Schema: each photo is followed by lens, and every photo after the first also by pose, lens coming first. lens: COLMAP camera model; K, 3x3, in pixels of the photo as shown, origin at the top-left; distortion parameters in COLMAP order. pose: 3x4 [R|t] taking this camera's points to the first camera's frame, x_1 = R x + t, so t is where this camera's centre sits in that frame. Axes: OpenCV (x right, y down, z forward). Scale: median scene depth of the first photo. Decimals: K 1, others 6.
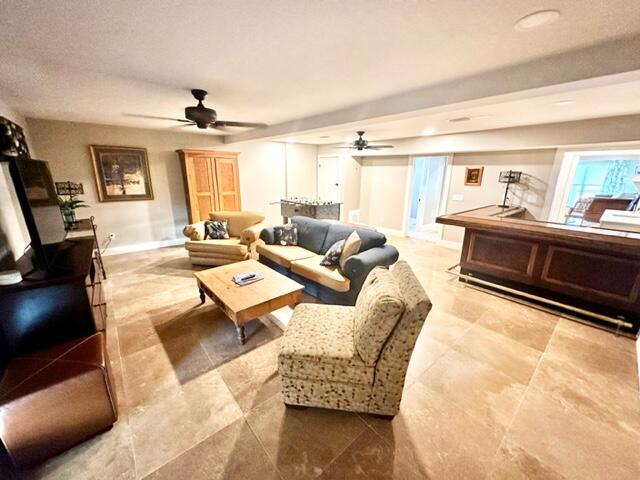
lens RADIAL K [[253.9, 0, 318.5], [0, 253.9, 243.1], [0, 0, 1]] dist [-0.005891, 0.000717]
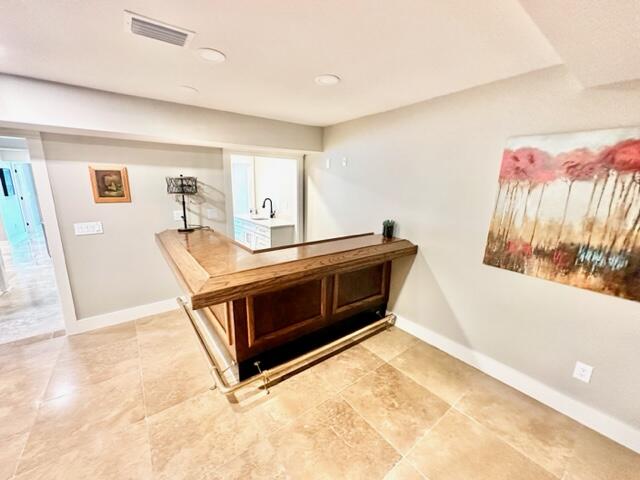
lens RADIAL K [[253.9, 0, 322.3], [0, 253.9, 243.5], [0, 0, 1]] dist [-0.005891, 0.000717]
pose [[0.061779, -0.231452, 0.970883, 0.119218], [0.261548, 0.942502, 0.208044, -0.165838], [-0.963211, 0.241080, 0.118763, 0.627485]]
